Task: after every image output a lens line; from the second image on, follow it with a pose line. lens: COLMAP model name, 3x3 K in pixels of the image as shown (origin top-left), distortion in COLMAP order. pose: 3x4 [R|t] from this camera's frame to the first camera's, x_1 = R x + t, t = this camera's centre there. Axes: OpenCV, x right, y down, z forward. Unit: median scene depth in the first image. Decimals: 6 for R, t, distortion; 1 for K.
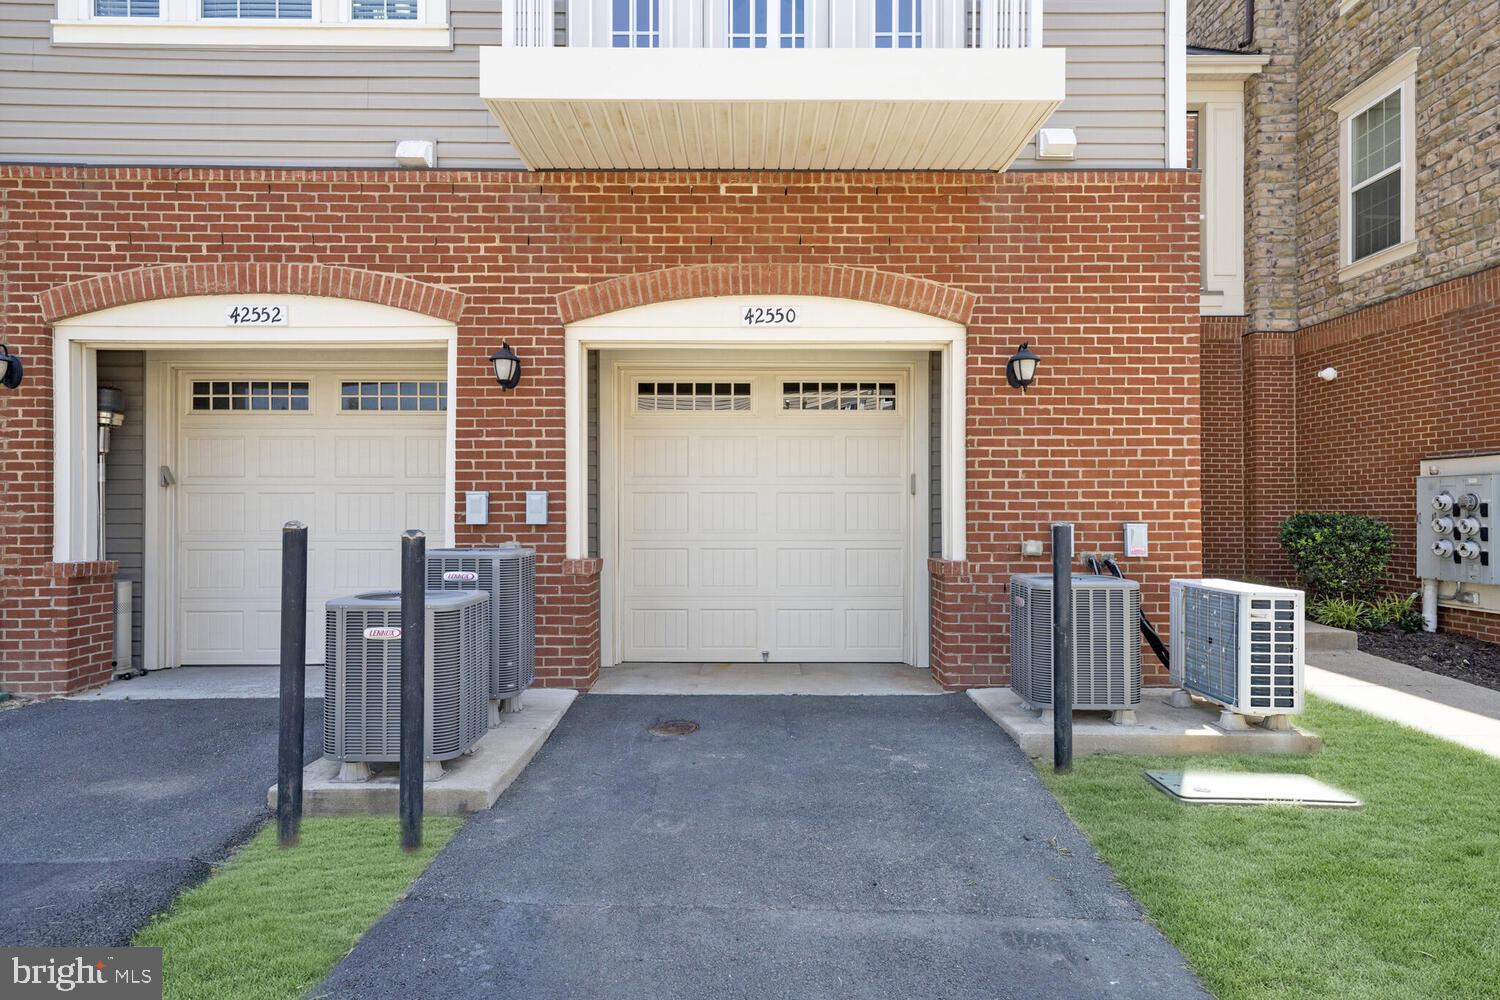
lens RADIAL K [[895.9, 0, 743.5], [0, 895.9, 501.0], [0, 0, 1]] dist [0.016906, 0.001396]
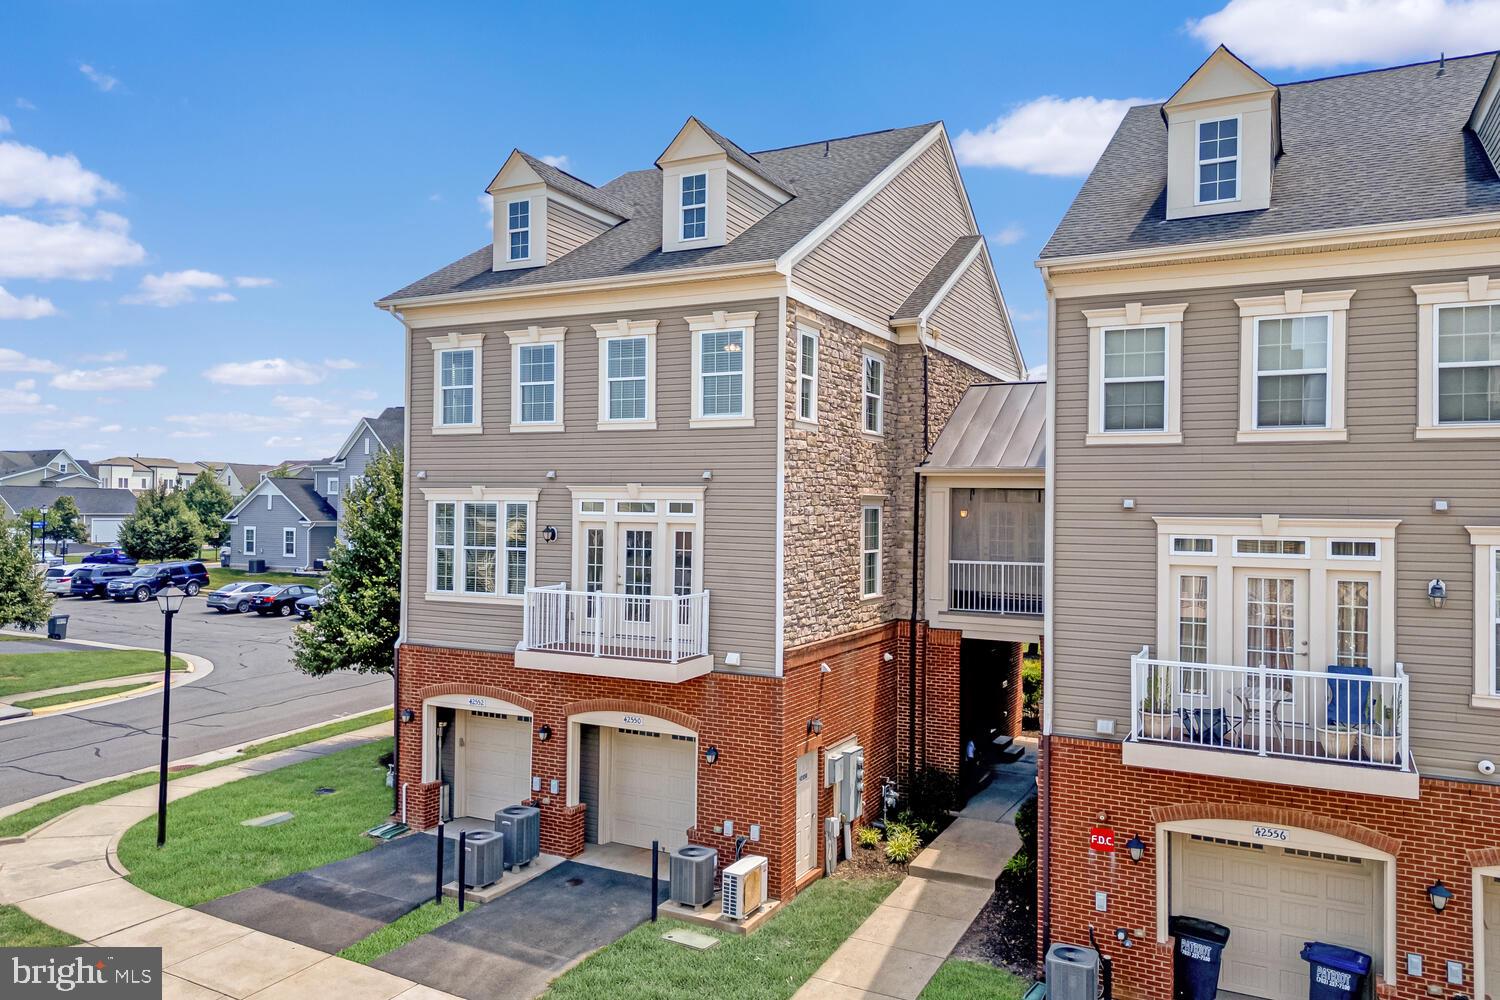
lens RADIAL K [[1057.9, 0, 720.0], [0, 1057.9, 489.7], [0, 0, 1]] dist [0.027387, -0.001930]
pose [[0.874154, -0.000256, -0.485648, 0.893904], [-0.000767, 0.999998, -0.001909, -0.449035], [0.485648, 0.002041, 0.874152, -0.783790]]
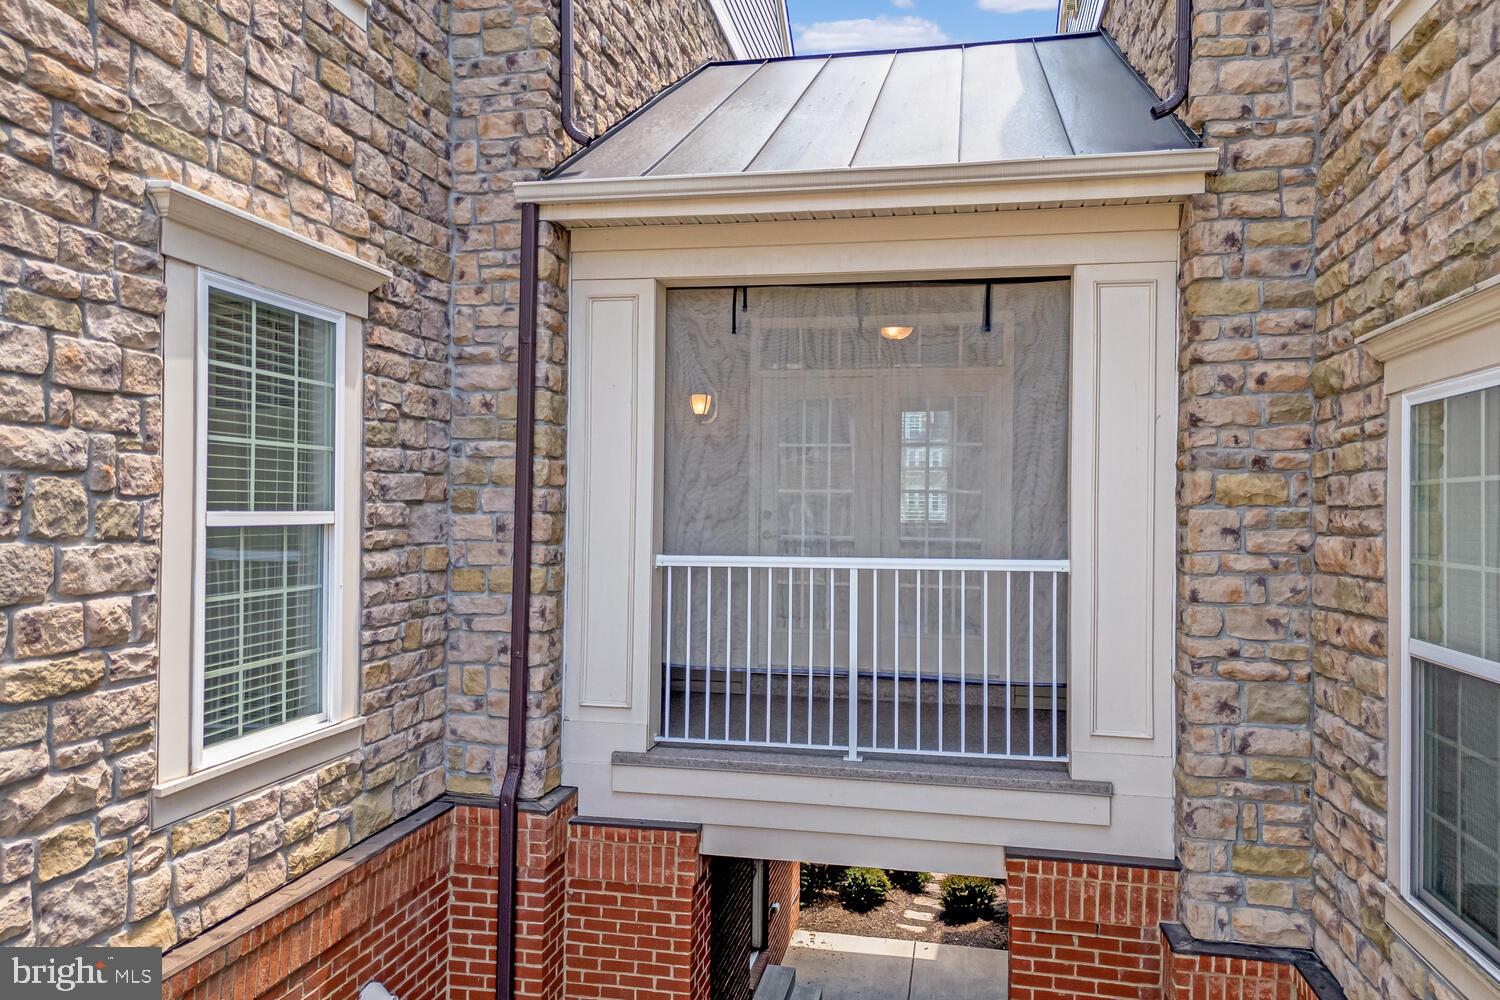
lens RADIAL K [[1057.9, 0, 745.9], [0, 1057.9, 496.7], [0, 0, 1]] dist [0.027387, -0.001930]
pose [[0.978861, 0.003400, -0.204500, 0.485587], [-0.002208, 0.999979, 0.006058, -0.359702], [0.204516, -0.005478, 0.978848, 0.562224]]
